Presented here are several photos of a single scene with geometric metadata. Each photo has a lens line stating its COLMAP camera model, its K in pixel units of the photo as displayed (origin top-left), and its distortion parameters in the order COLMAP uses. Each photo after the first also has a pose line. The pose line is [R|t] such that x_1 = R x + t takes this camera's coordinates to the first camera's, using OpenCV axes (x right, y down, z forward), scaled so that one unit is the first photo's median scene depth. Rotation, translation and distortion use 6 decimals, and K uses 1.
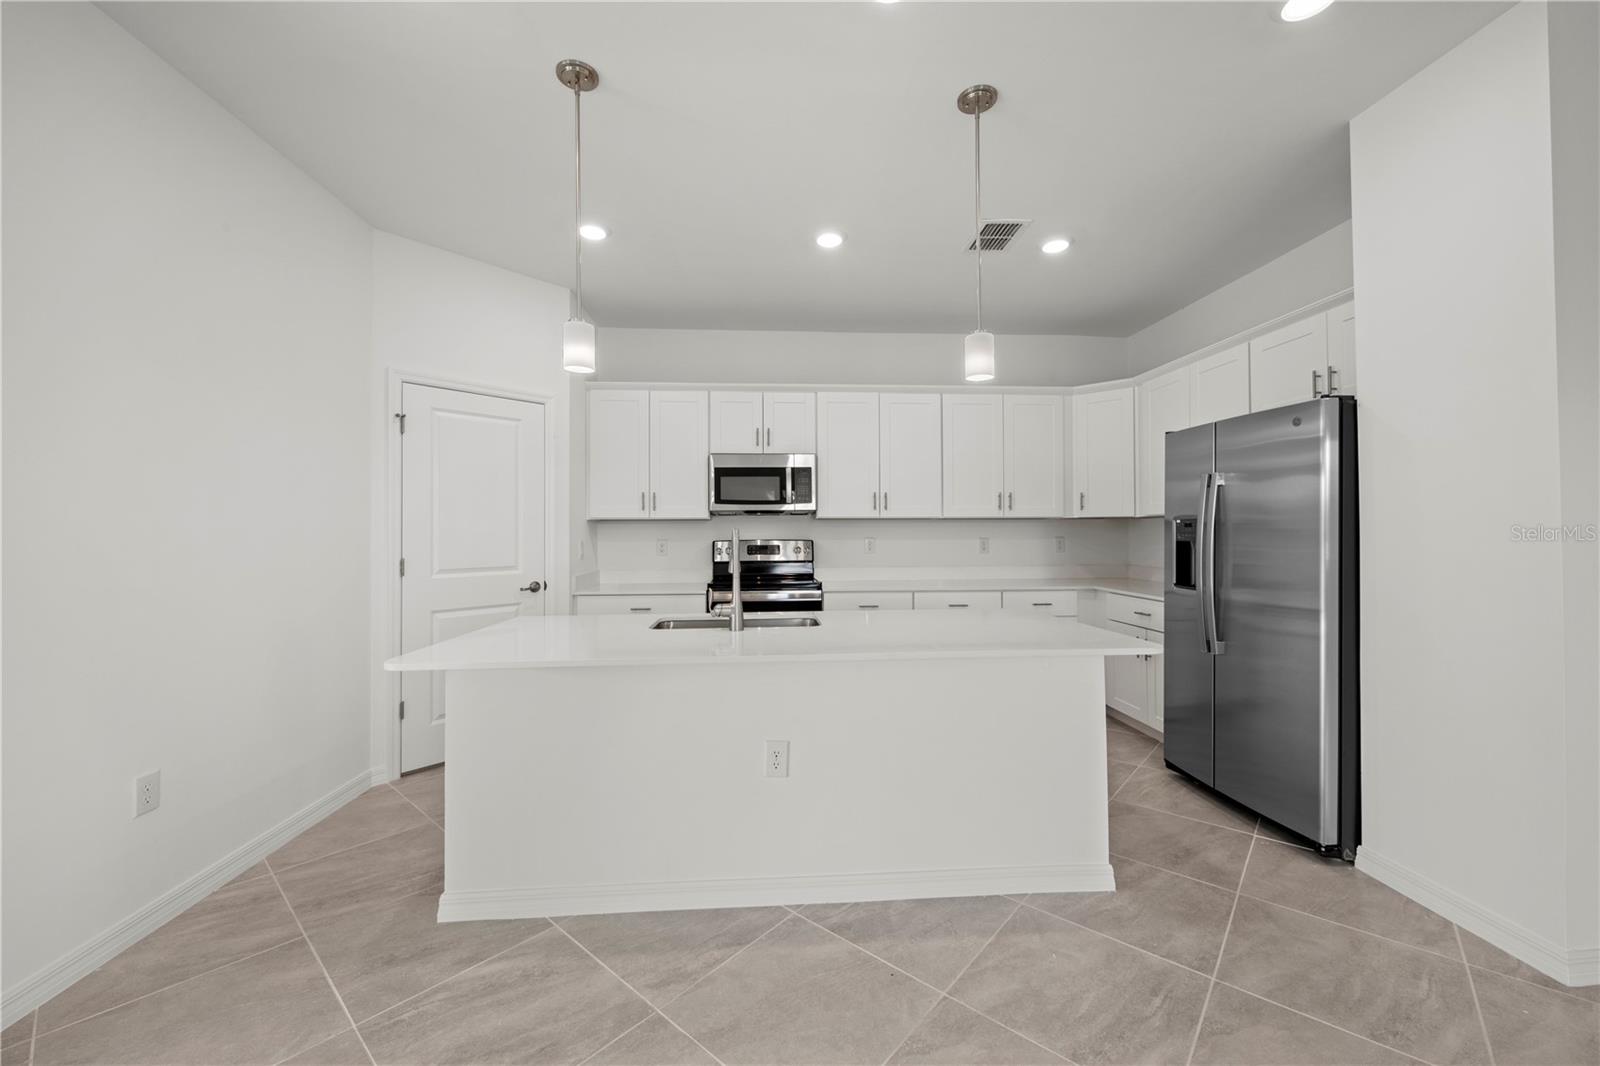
lens RADIAL K [[622.4, 0, 794.6], [0, 622.4, 523.1], [0, 0, 1]] dist [-0.000309, -0.000320]
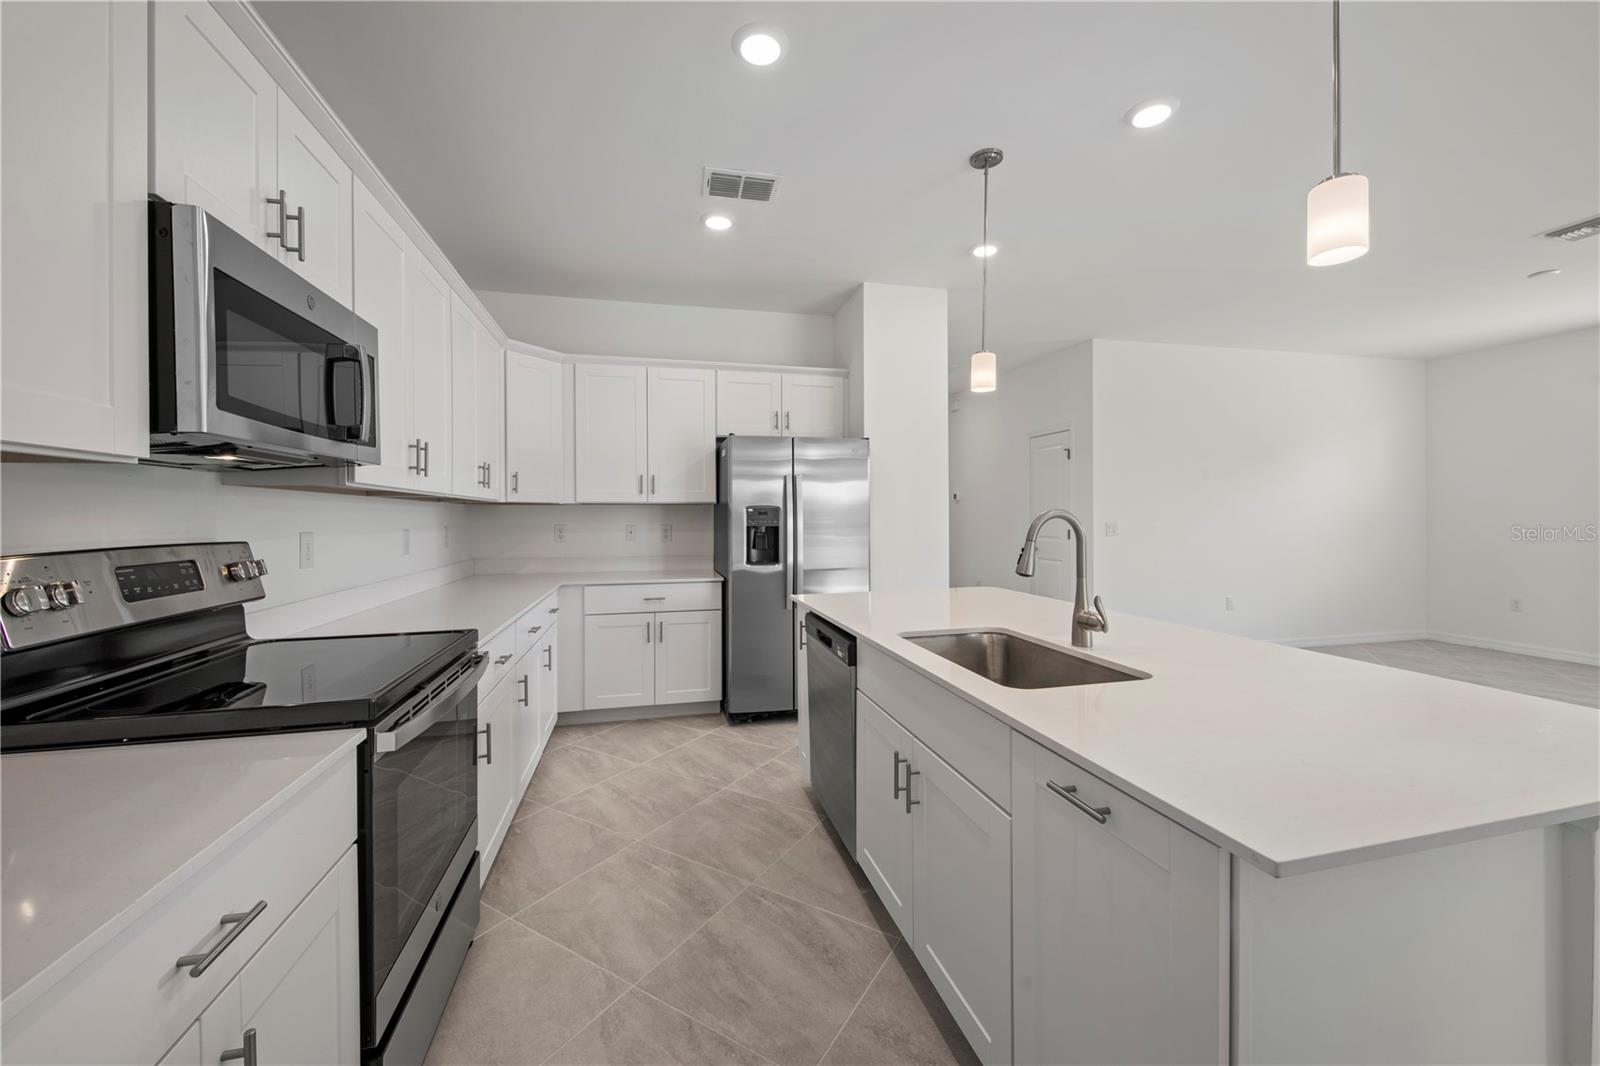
lens RADIAL K [[629.0, 0, 803.5], [0, 629.0, 516.2], [0, 0, 1]] dist [0.020591, -0.000061]
pose [[-0.185785, 0.006334, 0.982570, -0.447674], [-0.012222, 0.999887, -0.008757, 0.013337], [-0.982514, -0.013636, -0.185687, 0.829578]]
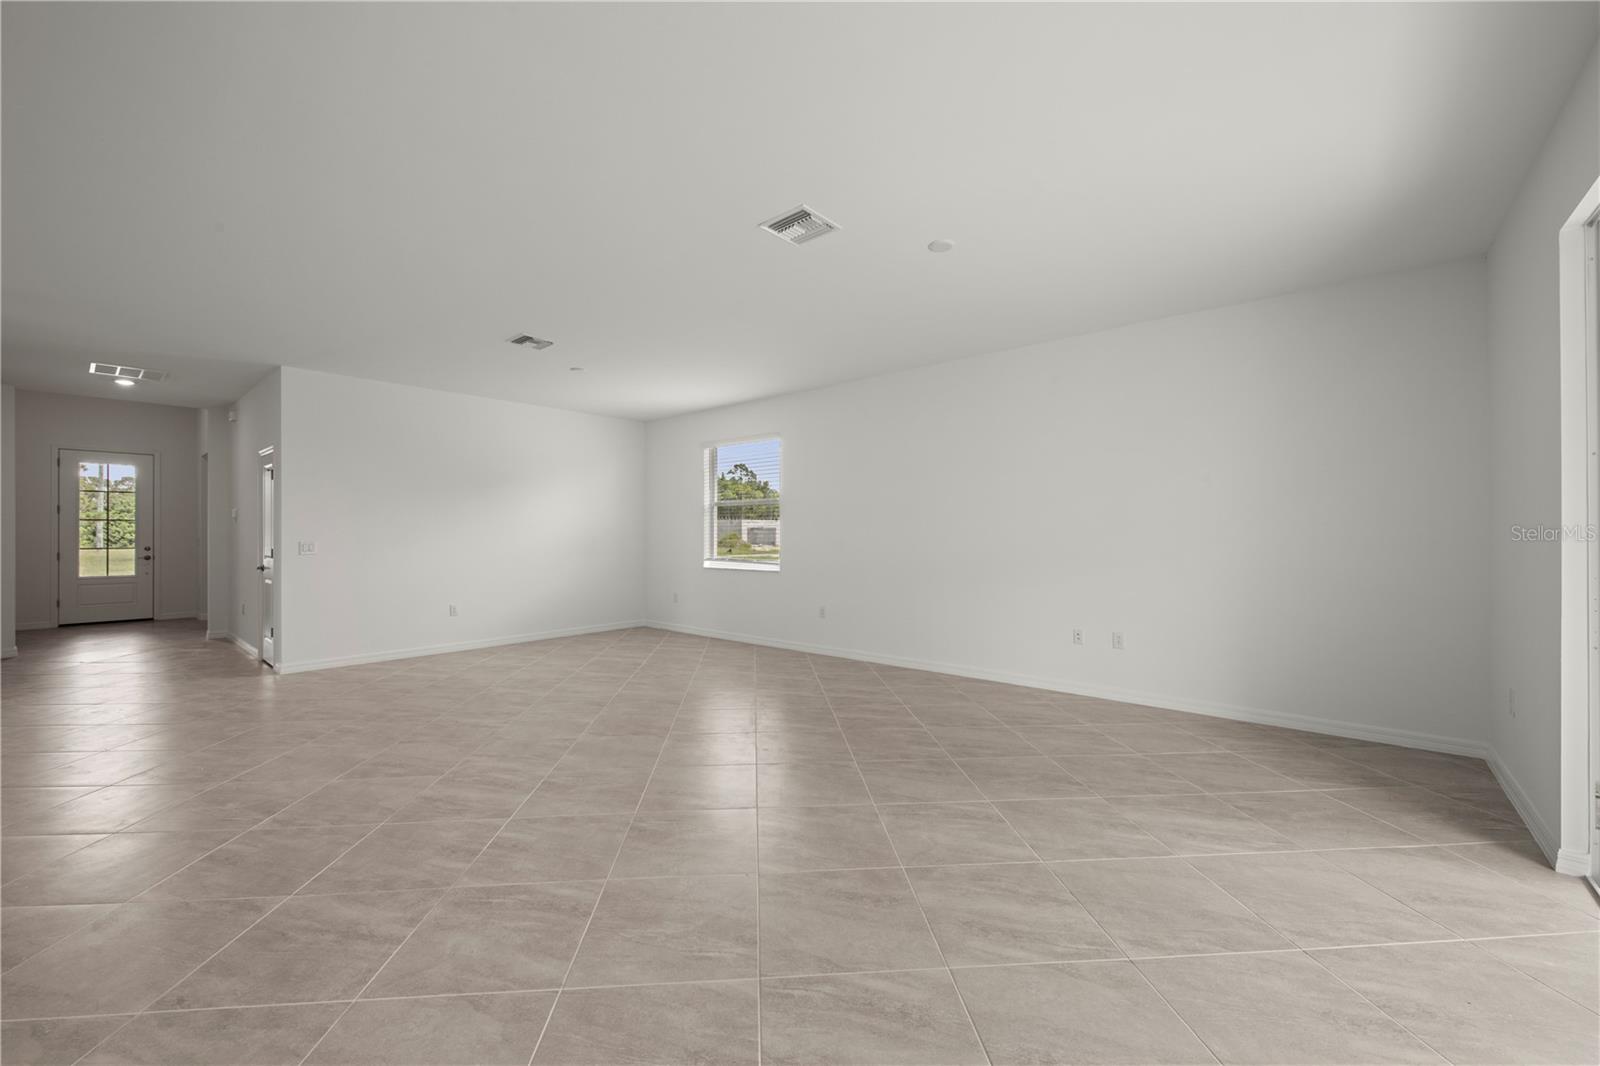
lens RADIAL K [[628.2, 0, 800.0], [0, 628.2, 533.0], [0, 0, 1]] dist [-0.001181, -0.000430]
pose [[-0.713725, 0.006536, 0.700396, -1.016861], [-0.007412, 0.999830, -0.016884, 0.003872], [-0.700387, -0.017242, -0.713555, 0.181284]]
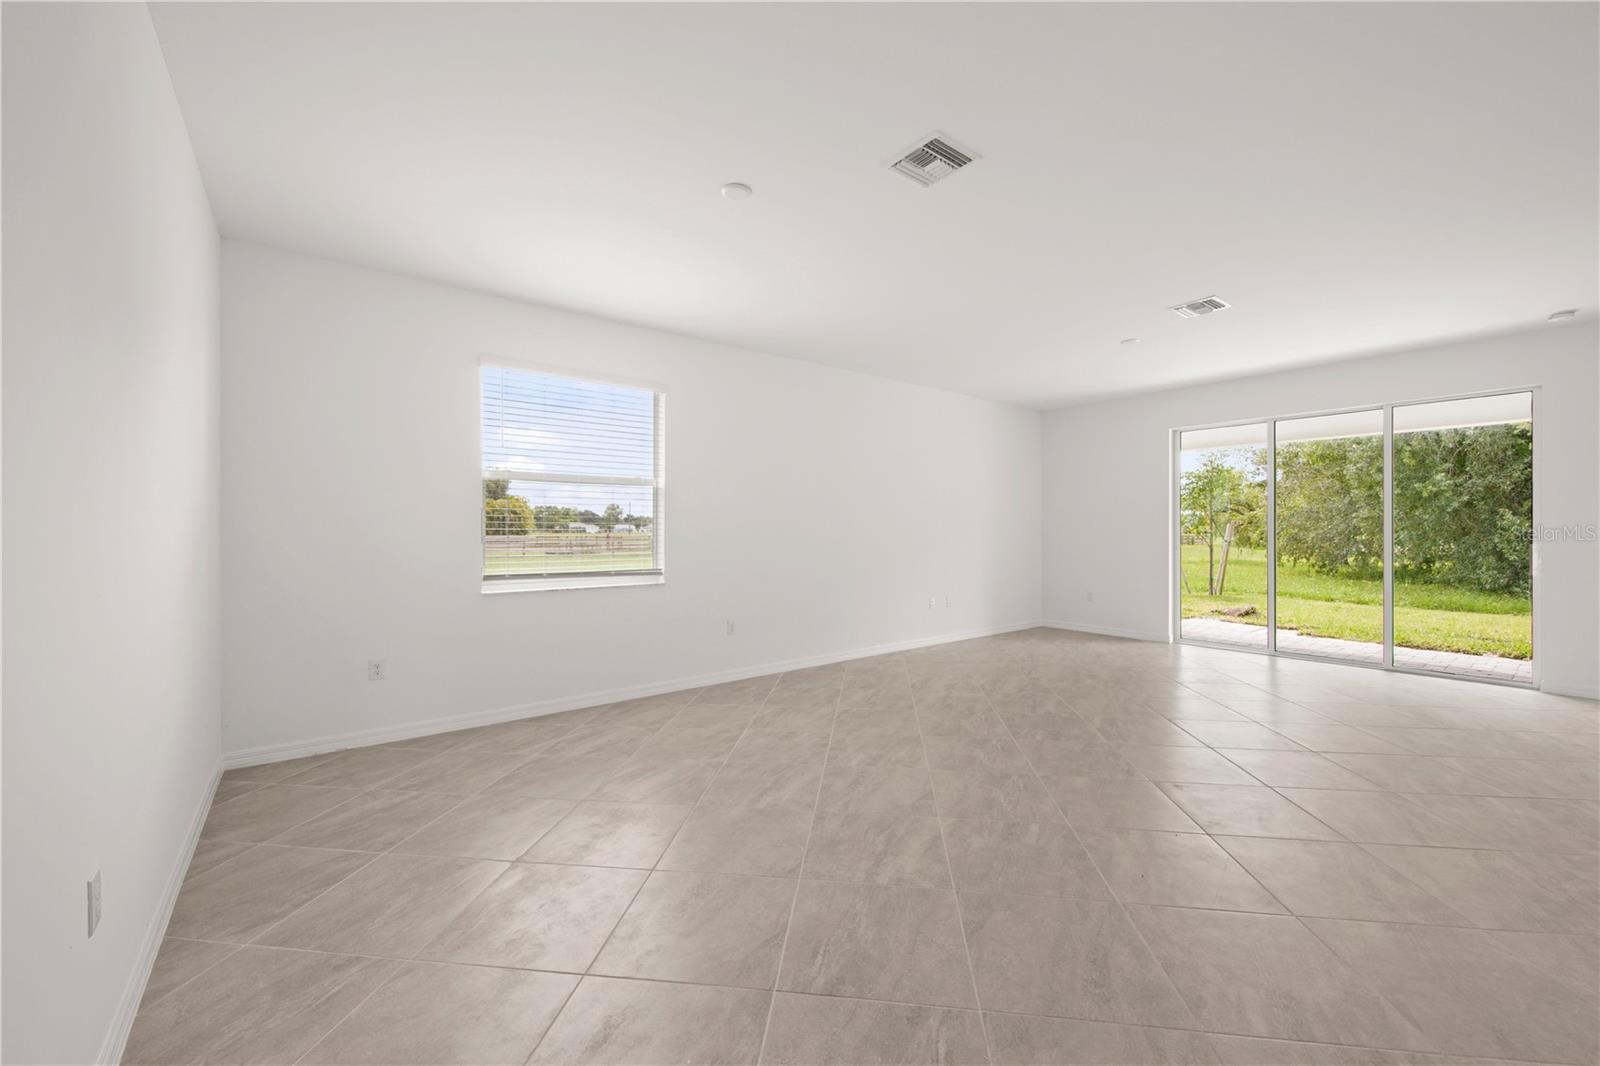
lens RADIAL K [[627.0, 0, 792.3], [0, 627.0, 538.5], [0, 0, 1]] dist [0.015758, -0.009016]
pose [[-0.827090, 0.014538, -0.561881, 0.634947], [0.015513, 0.999875, 0.003037, -0.007581], [0.561855, -0.006205, -0.827212, 0.131734]]
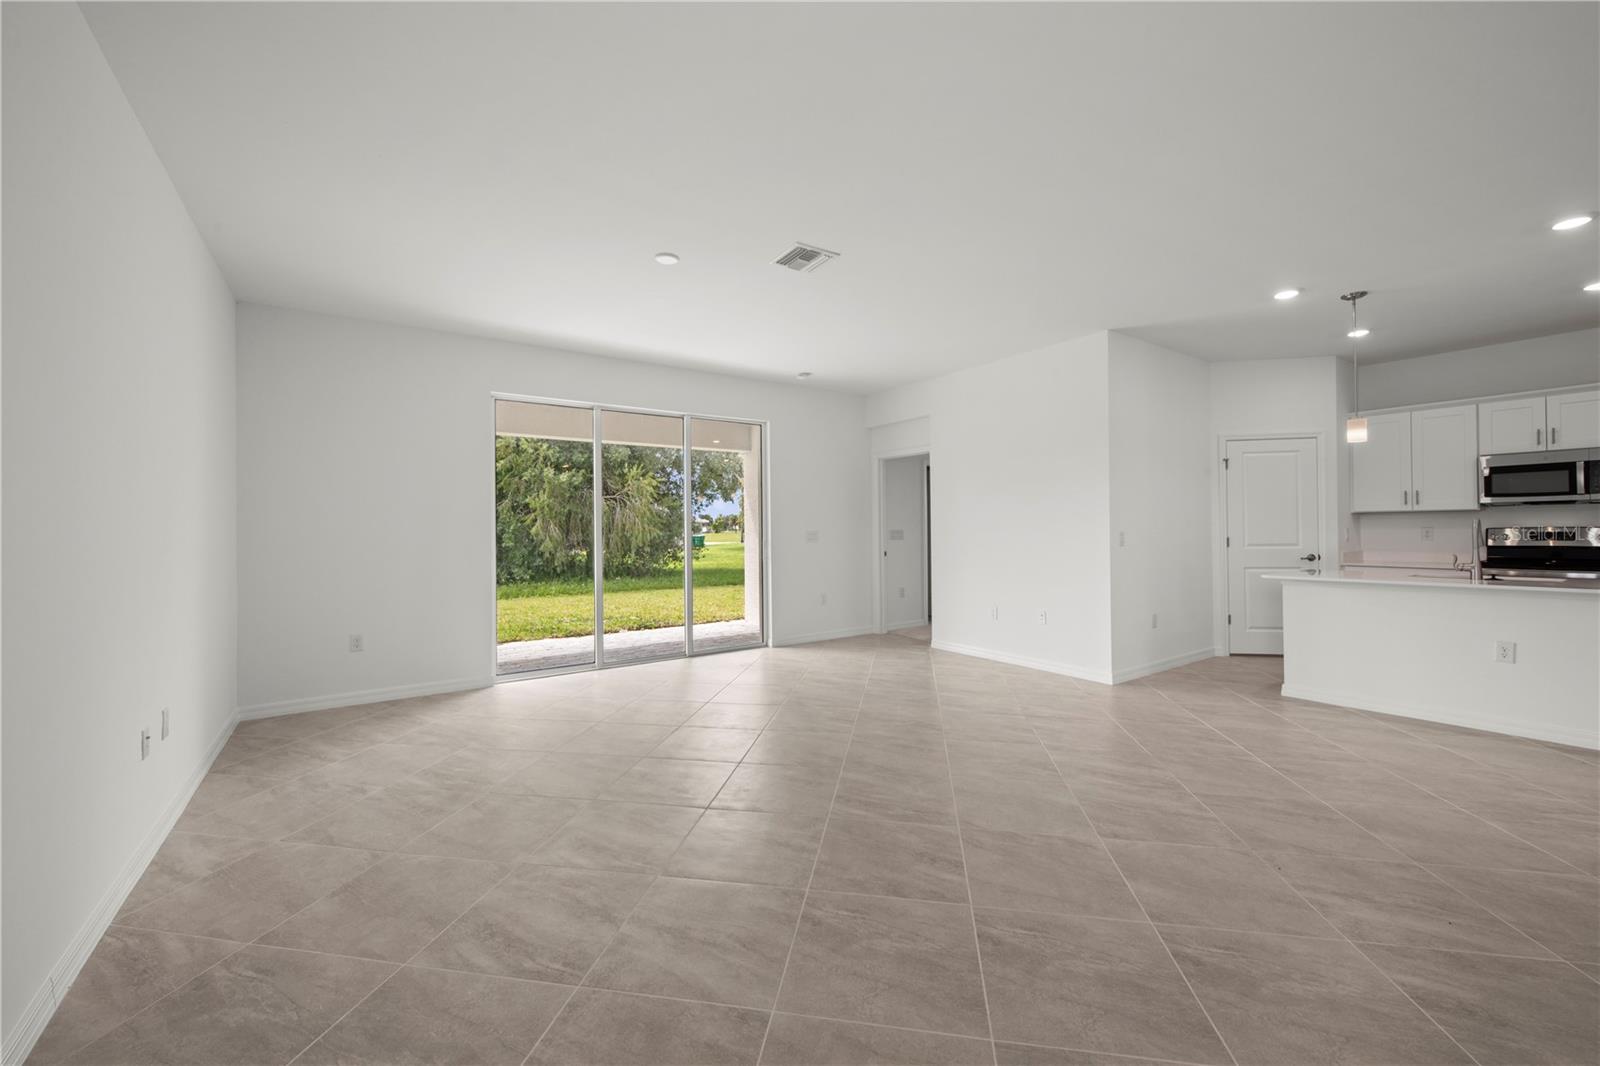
lens RADIAL K [[628.1, 0, 802.8], [0, 628.1, 523.0], [0, 0, 1]] dist [0.000536, -0.000038]
pose [[0.525470, -0.009443, -0.850760, 0.220616], [0.022033, 0.999754, 0.002512, -0.013436], [0.850527, -0.020065, 0.525549, -0.796787]]
